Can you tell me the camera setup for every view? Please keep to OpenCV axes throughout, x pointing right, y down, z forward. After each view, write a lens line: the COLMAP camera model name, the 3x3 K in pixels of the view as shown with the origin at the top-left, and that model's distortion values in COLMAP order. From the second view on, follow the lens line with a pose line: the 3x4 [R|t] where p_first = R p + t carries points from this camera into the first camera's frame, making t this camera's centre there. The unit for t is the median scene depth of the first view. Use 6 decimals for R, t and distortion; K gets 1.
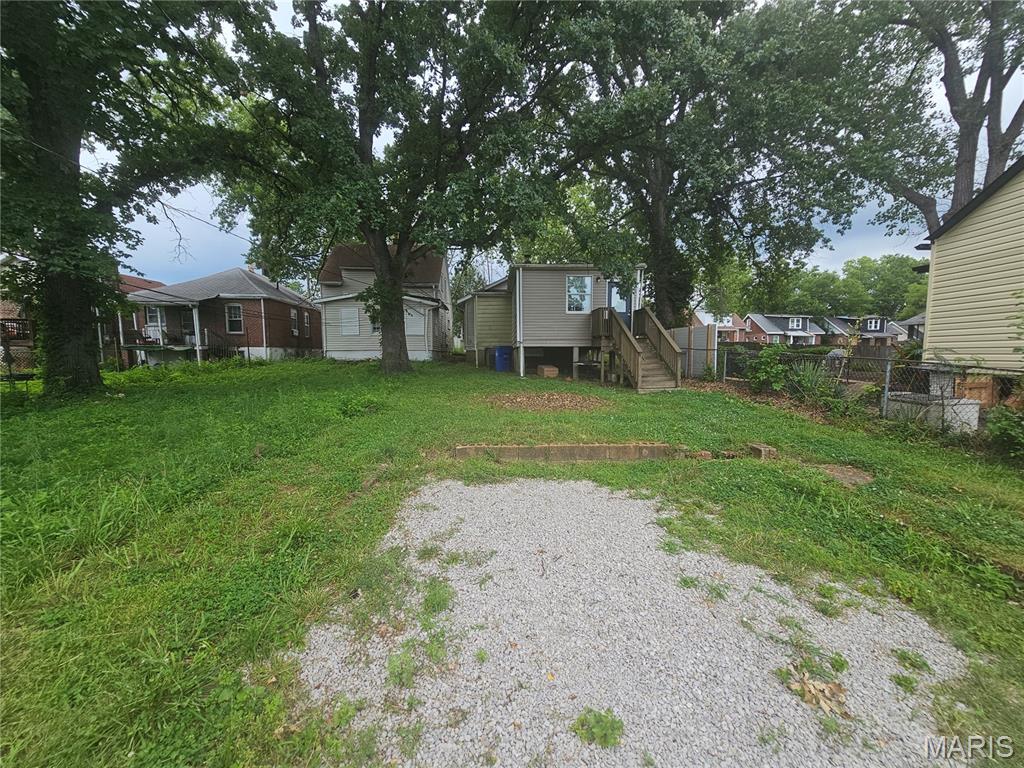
lens RADIAL K [[414.6, 0, 512.0], [0, 414.6, 384.0], [0, 0, 1]] dist [-0.001001, 0.000030]
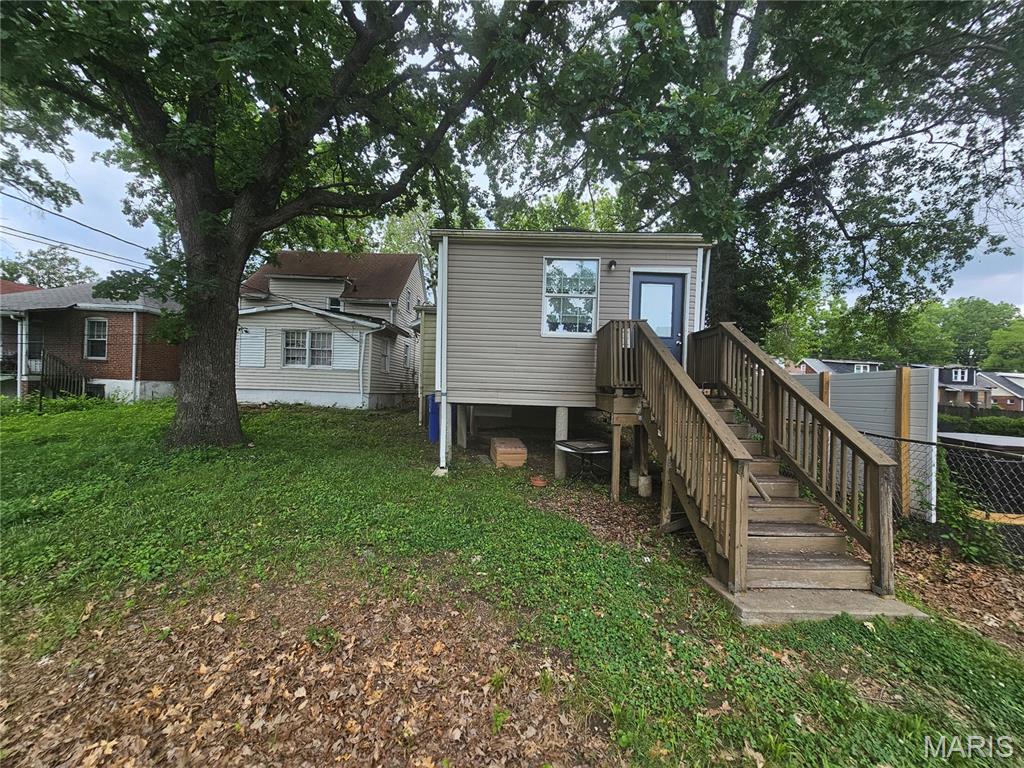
lens RADIAL K [[414.6, 0, 512.0], [0, 414.6, 384.0], [0, 0, 1]] dist [-0.001001, 0.000030]
pose [[0.997034, 0.035143, -0.068464, 0.085195], [-0.041115, 0.995283, -0.087873, -0.047674], [0.065053, 0.090428, 0.993776, 0.349481]]
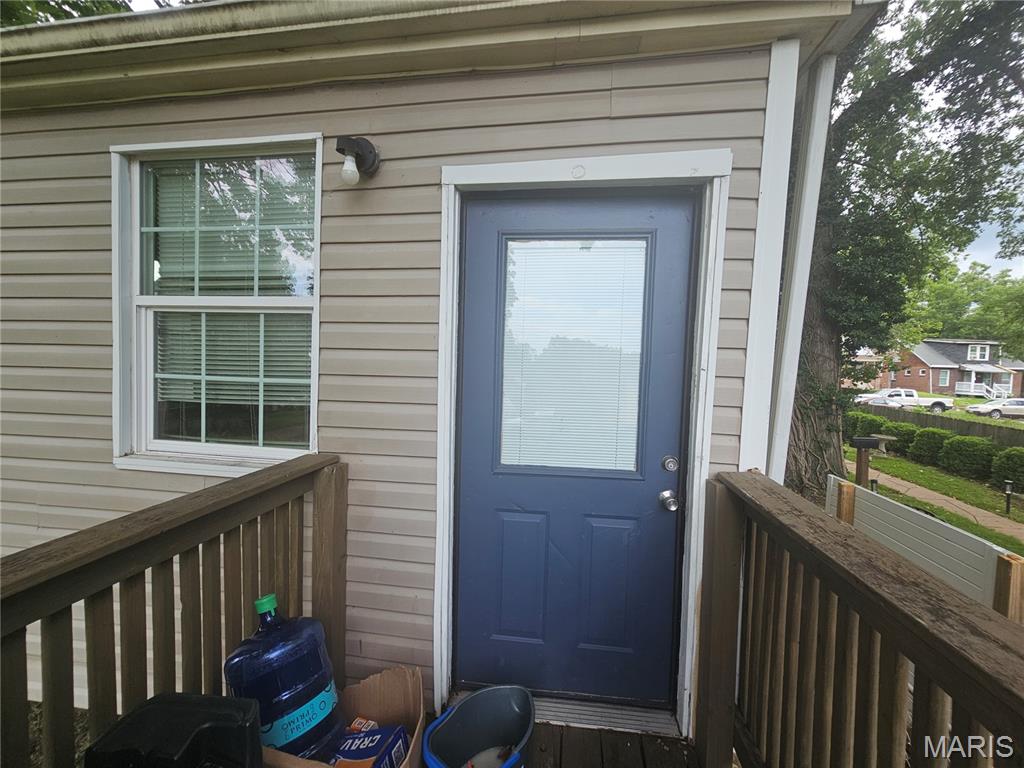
lens RADIAL K [[414.6, 0, 512.0], [0, 414.6, 384.0], [0, 0, 1]] dist [-0.001001, 0.000030]
pose [[0.982352, 0.040421, -0.182624, 0.182939], [-0.045728, 0.998643, -0.024941, -0.136154], [0.181368, 0.032852, 0.982866, 0.614666]]
